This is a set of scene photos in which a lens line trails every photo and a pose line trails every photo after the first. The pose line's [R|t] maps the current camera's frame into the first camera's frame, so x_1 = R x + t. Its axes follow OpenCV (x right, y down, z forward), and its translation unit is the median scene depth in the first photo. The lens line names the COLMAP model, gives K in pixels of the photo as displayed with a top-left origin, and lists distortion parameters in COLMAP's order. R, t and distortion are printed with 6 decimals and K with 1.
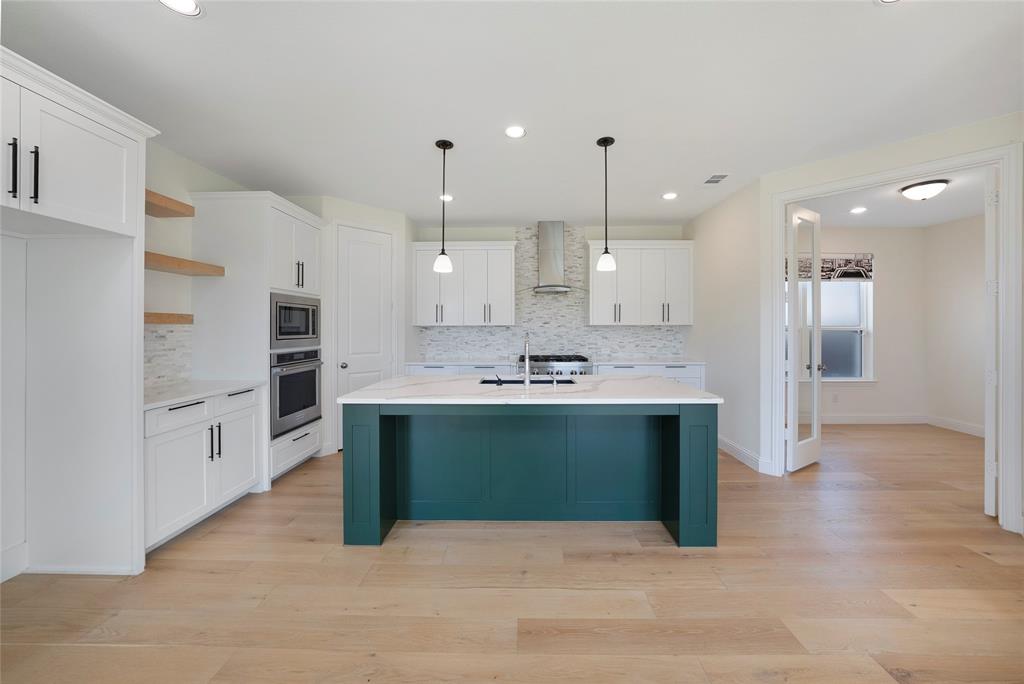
lens RADIAL K [[362.6, 0, 504.9], [0, 362.6, 328.4], [0, 0, 1]] dist [-0.017219, 0.002198]
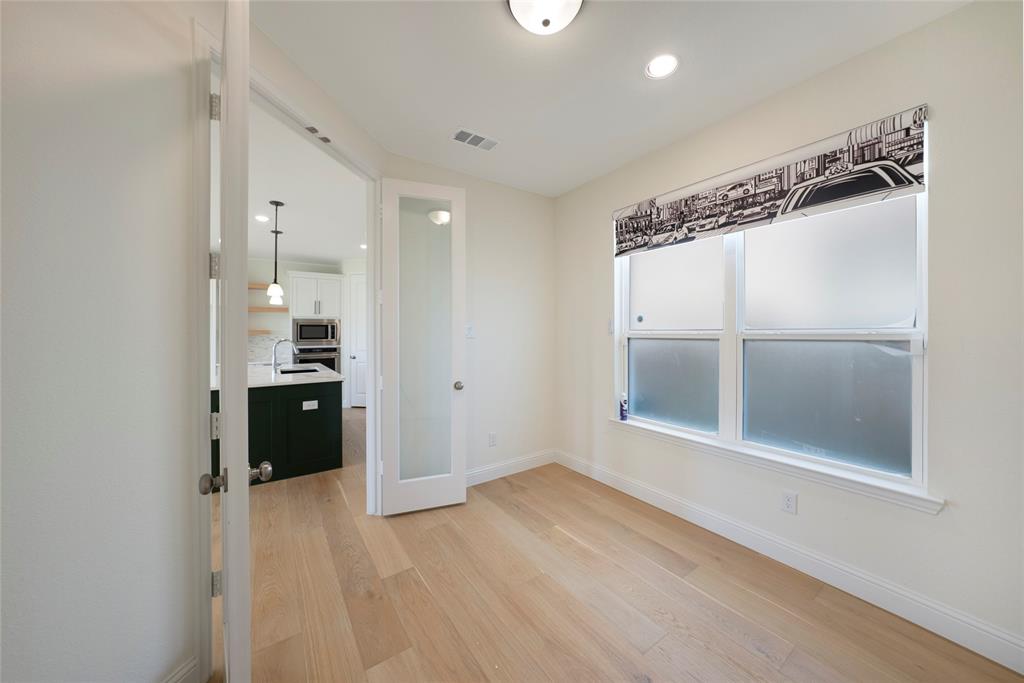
lens RADIAL K [[362.6, 0, 517.6], [0, 362.6, 337.8], [0, 0, 1]] dist [-0.017219, 0.002198]
pose [[0.580616, 0.005474, -0.814159, 1.645038], [0.005746, 0.999925, 0.010821, -0.003303], [0.814157, -0.010961, 0.580541, 0.771795]]
